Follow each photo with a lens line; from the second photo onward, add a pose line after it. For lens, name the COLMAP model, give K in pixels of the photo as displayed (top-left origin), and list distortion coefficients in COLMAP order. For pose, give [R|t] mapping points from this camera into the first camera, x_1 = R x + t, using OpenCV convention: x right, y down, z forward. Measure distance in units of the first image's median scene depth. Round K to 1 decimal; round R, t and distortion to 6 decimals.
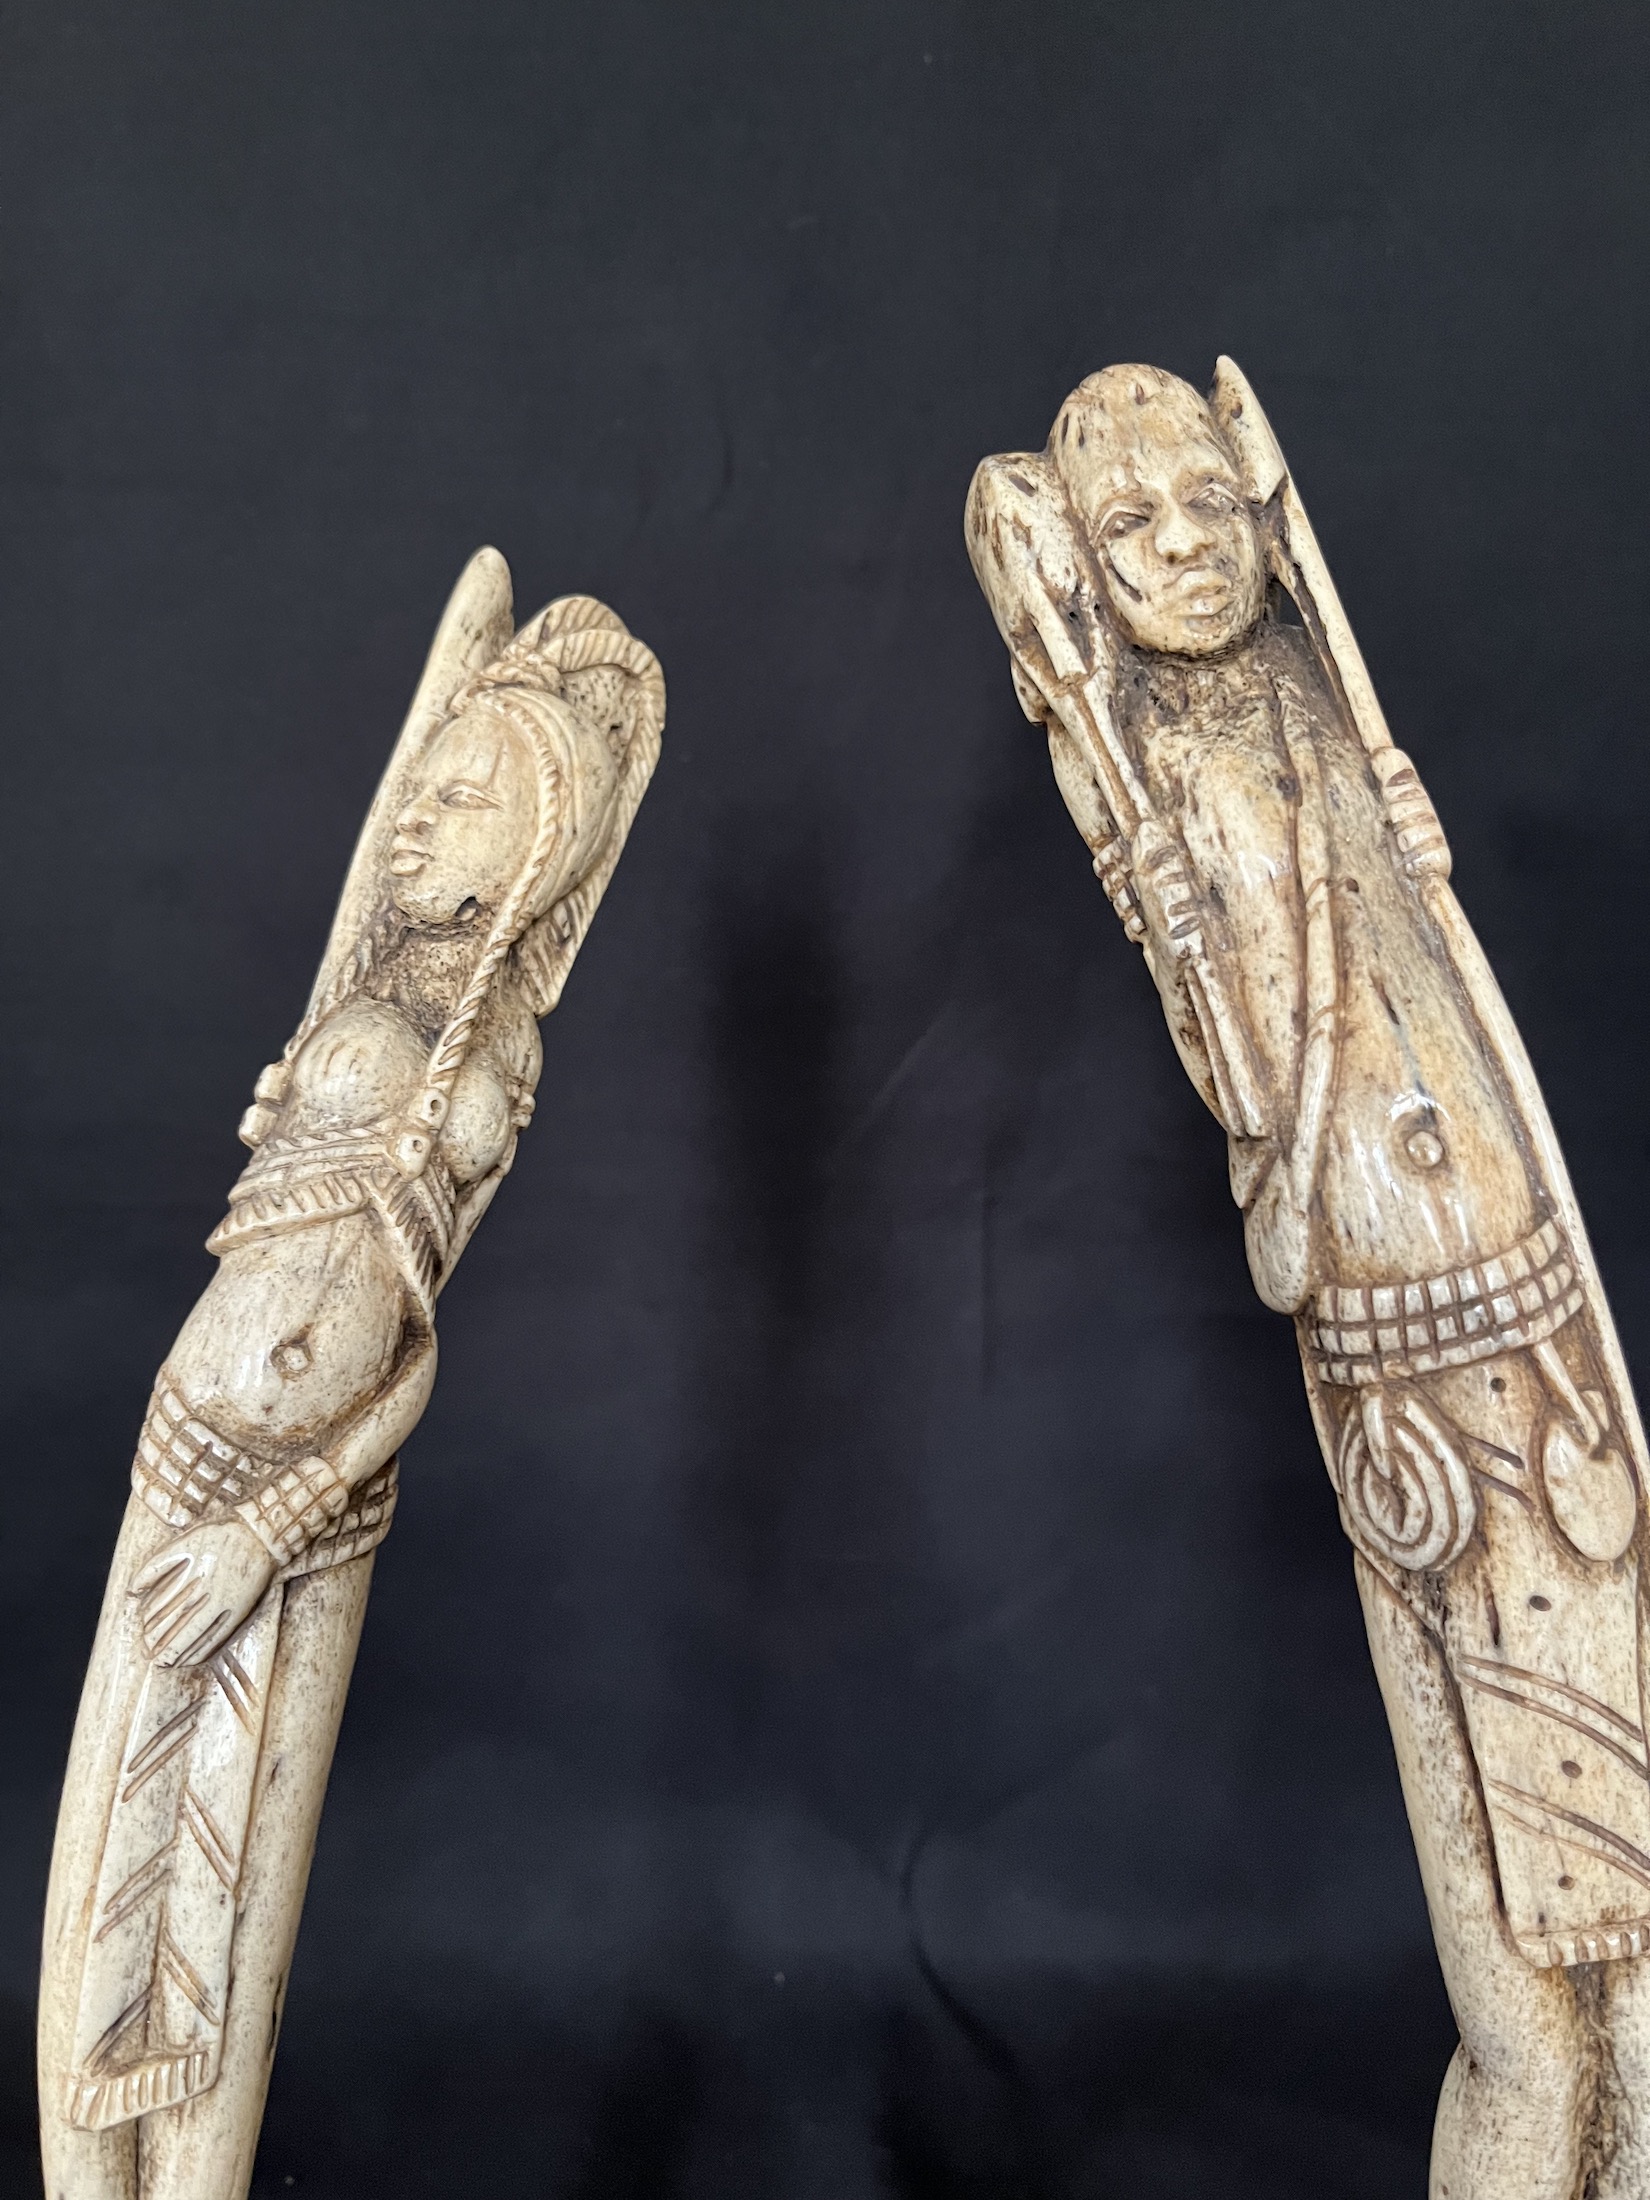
lens RADIAL K [[1795.5, 0, 816.5], [0, 1795.5, 1041.7], [0, 0, 1]] dist [0.007553, -0.053754]
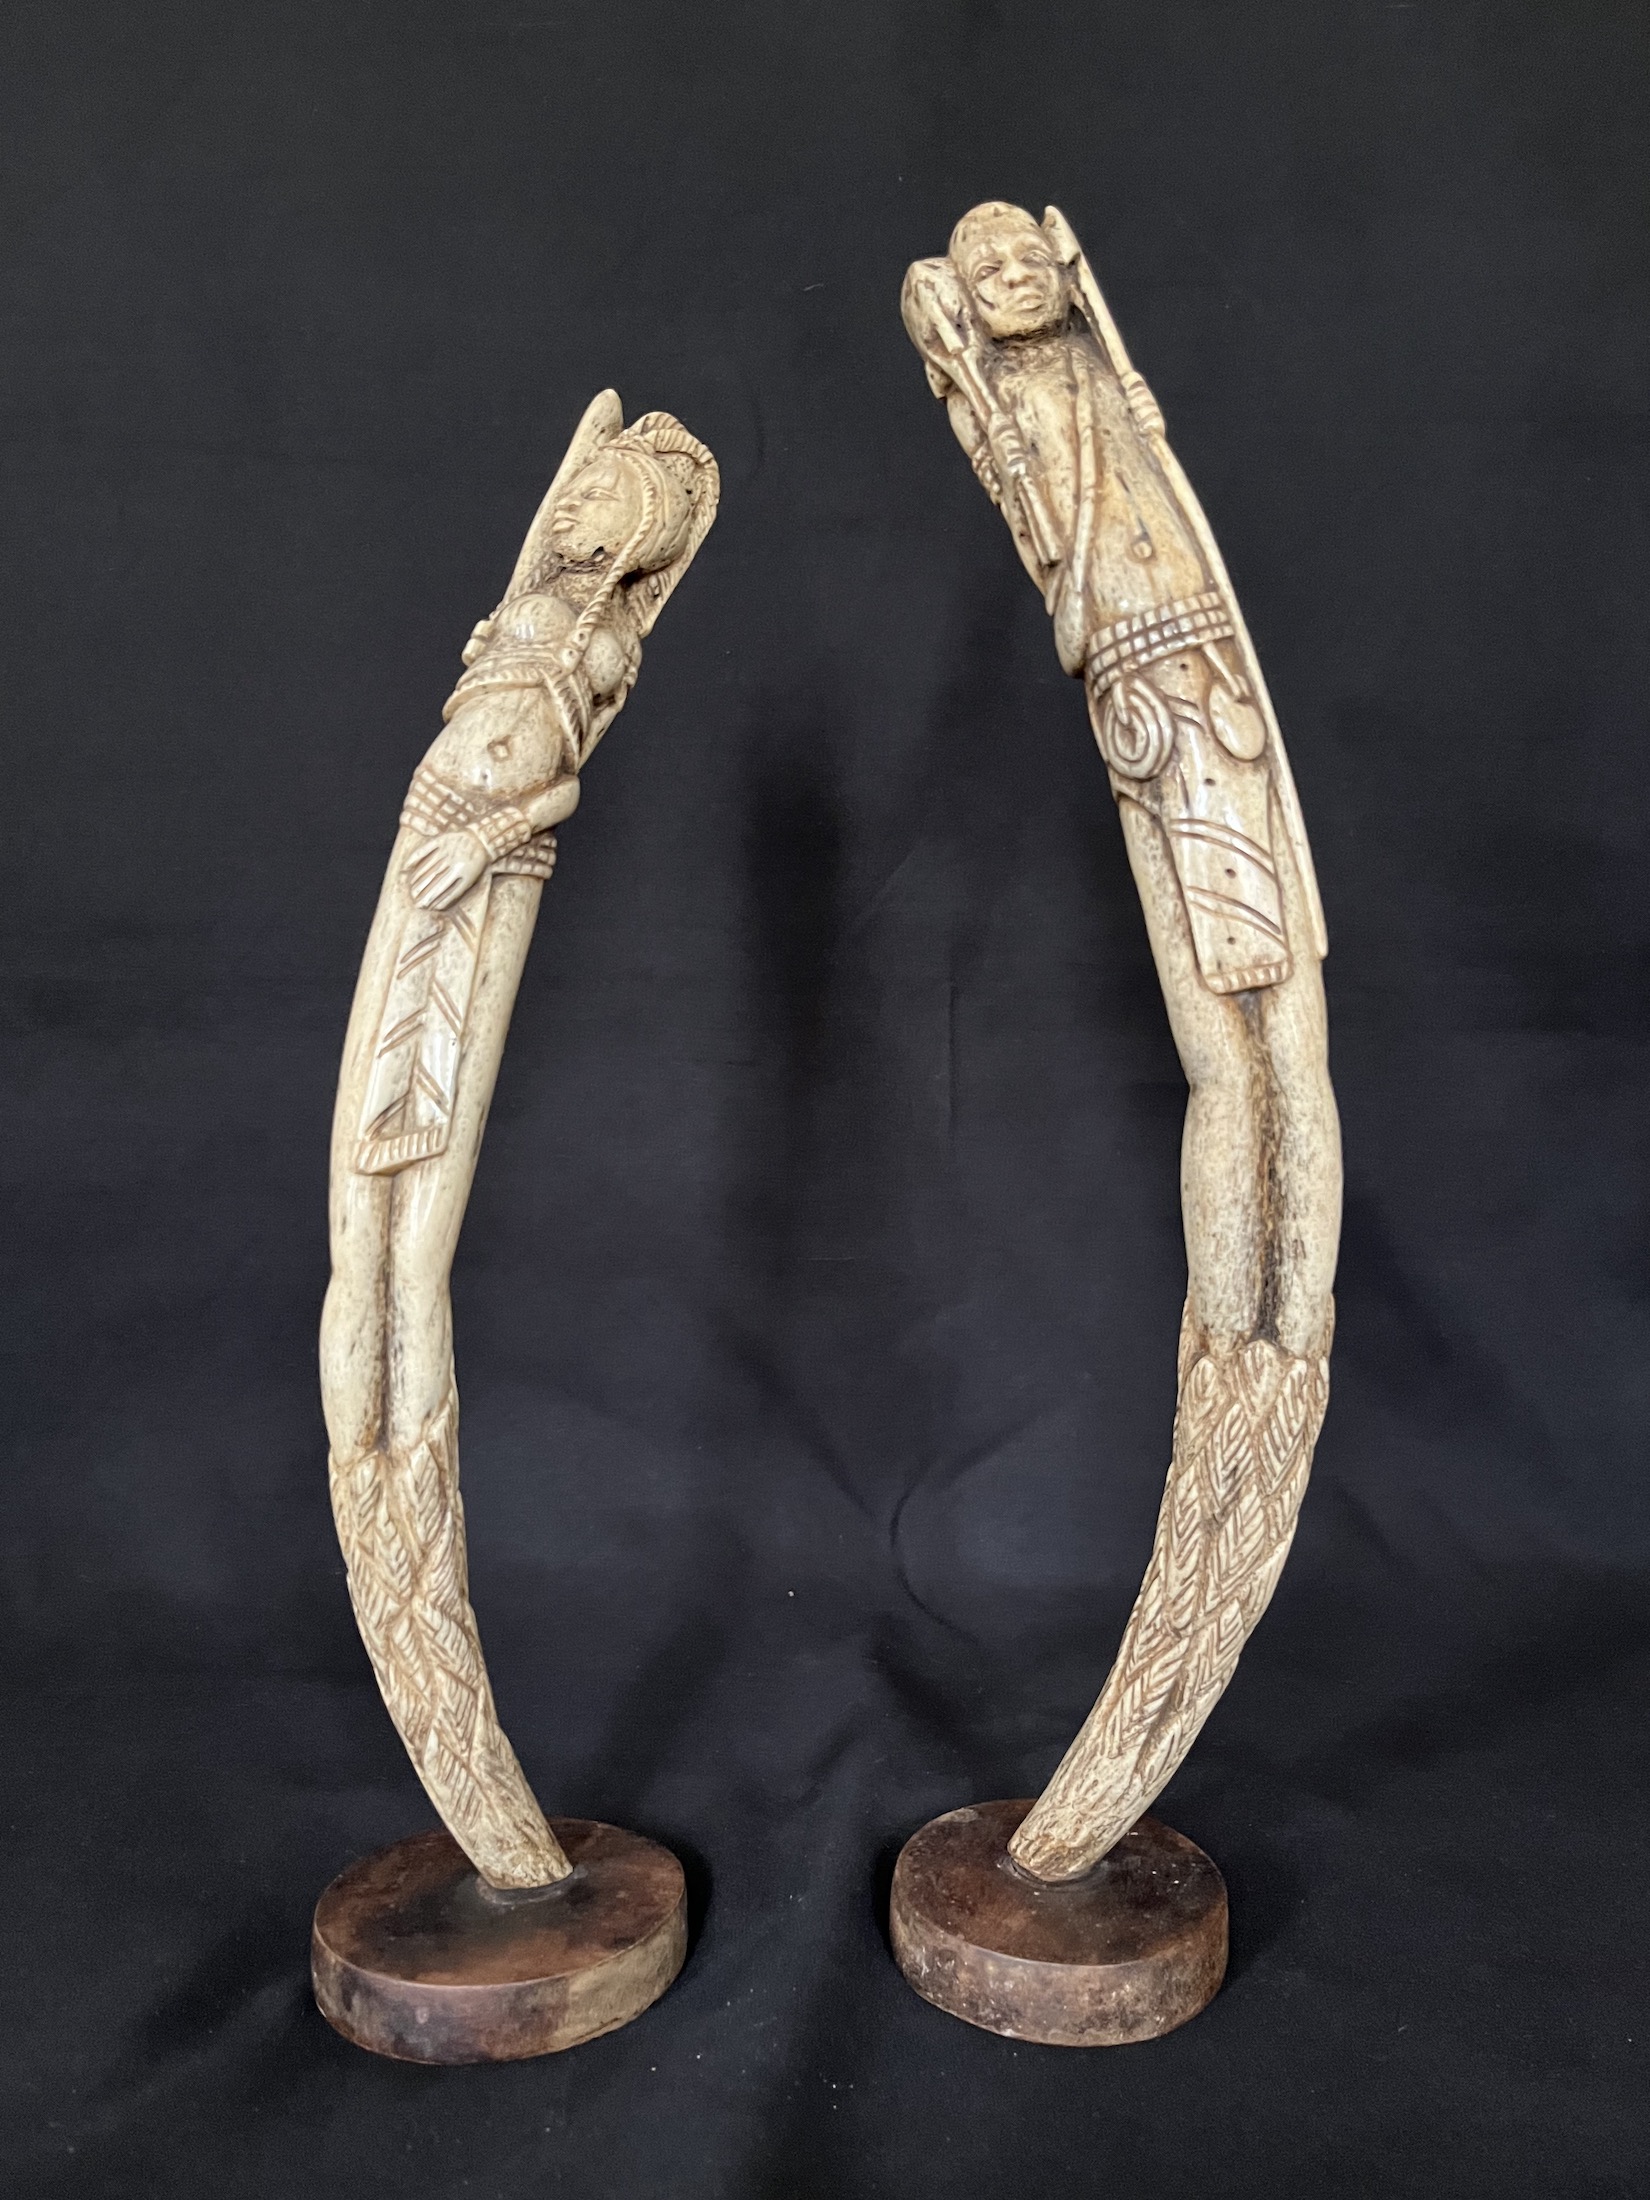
lens RADIAL K [[1795.5, 0, 820.2], [0, 1795.5, 1079.9], [0, 0, 1]] dist [0.007553, -0.053754]
pose [[0.999927, 0.001358, -0.011973, 0.030172], [-0.002933, 0.991179, -0.132500, 0.739999], [0.011687, 0.132526, 0.991111, -0.654321]]
